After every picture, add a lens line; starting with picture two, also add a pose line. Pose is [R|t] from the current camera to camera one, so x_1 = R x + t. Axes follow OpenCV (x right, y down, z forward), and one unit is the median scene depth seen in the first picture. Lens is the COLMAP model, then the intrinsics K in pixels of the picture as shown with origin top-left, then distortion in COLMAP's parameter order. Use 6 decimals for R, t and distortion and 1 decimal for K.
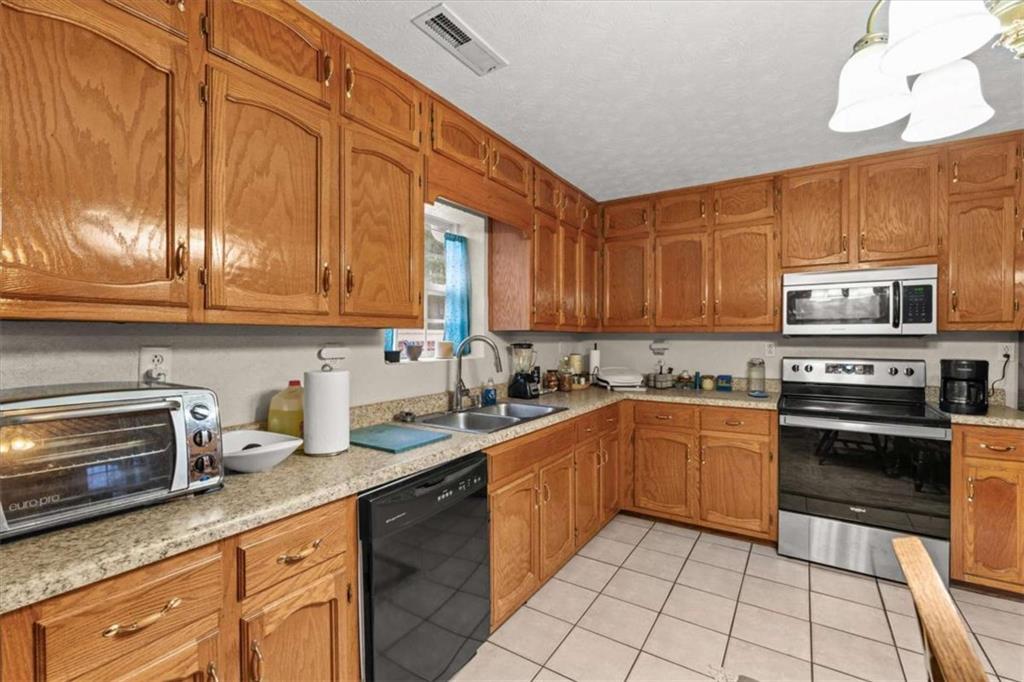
lens RADIAL K [[446.3, 0, 512.0], [0, 446.3, 341.0], [0, 0, 1]] dist [-0.000662, -0.000140]
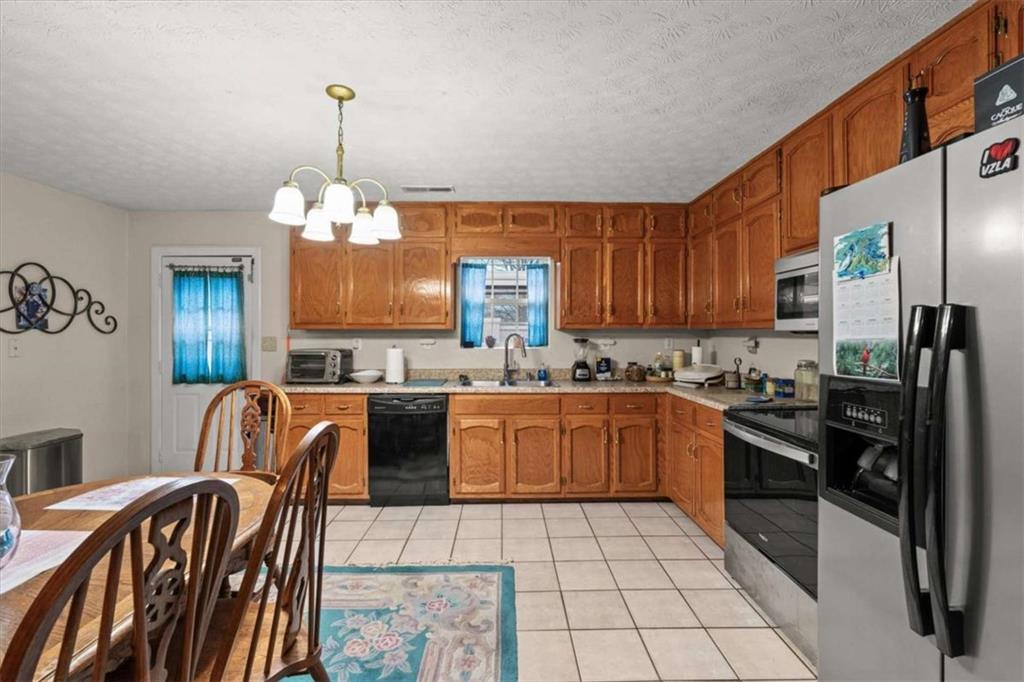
lens RADIAL K [[446.3, 0, 512.0], [0, 446.3, 341.0], [0, 0, 1]] dist [-0.000662, -0.000140]
pose [[0.558311, 0.013098, -0.829528, 1.030538], [-0.007026, 0.999914, 0.011059, -0.001214], [0.829602, -0.000346, 0.558355, 0.111185]]
